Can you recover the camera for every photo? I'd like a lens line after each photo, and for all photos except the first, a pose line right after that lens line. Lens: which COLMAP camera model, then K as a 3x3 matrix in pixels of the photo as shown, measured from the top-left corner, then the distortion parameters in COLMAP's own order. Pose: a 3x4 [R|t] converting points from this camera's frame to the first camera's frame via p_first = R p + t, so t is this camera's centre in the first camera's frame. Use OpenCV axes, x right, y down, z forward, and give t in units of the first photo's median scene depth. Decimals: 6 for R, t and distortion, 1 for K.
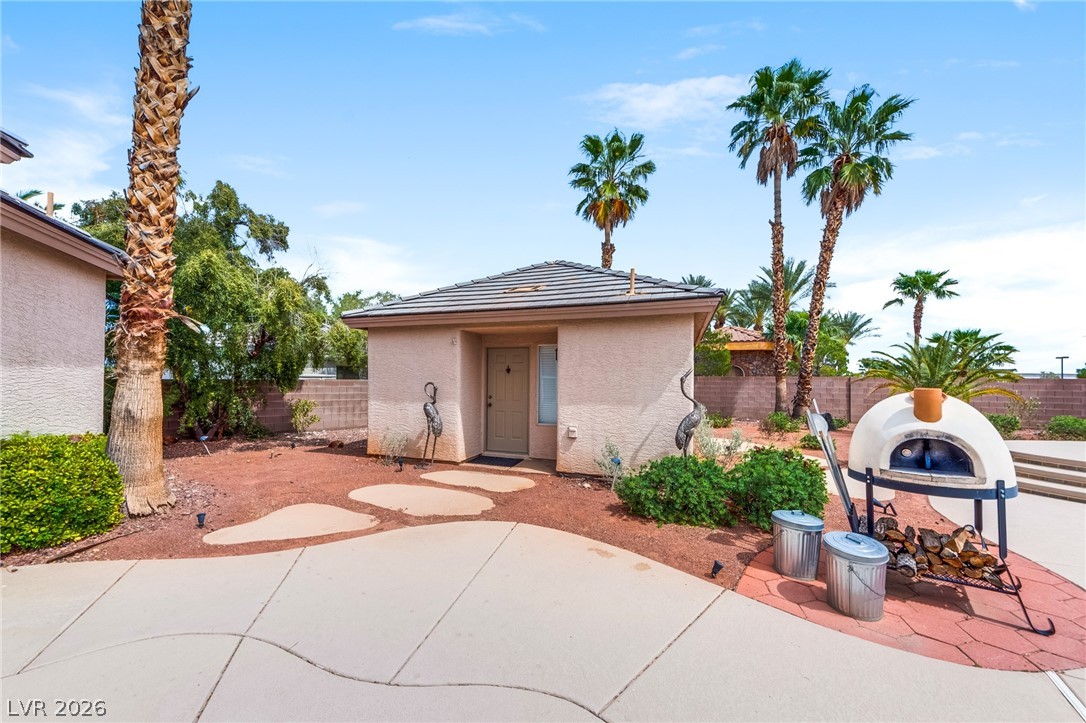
lens RADIAL K [[409.7, 0, 545.0], [0, 409.7, 368.6], [0, 0, 1]] dist [0.004199, 0.000295]
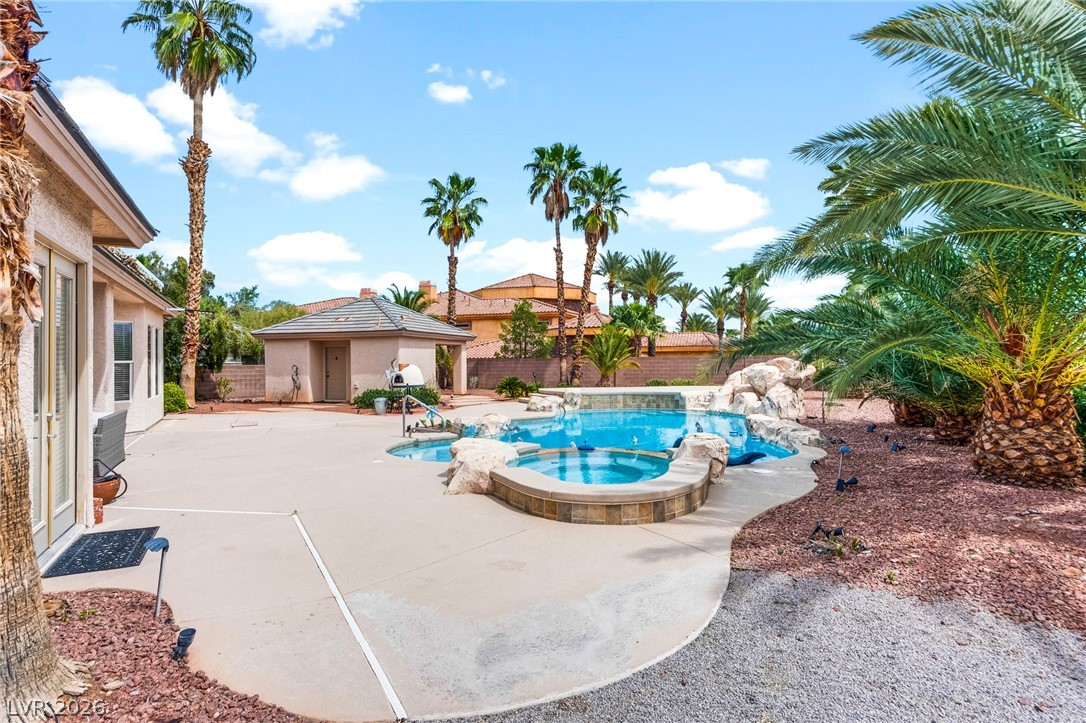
lens RADIAL K [[563.3, 0, 548.8], [0, 563.3, 348.9], [0, 0, 1]] dist [-0.011592, -0.000108]
pose [[0.998051, -0.016098, 0.060297, 0.608982], [0.015907, 0.999867, 0.003648, -0.028624], [-0.060348, -0.002682, 0.998174, -1.405393]]
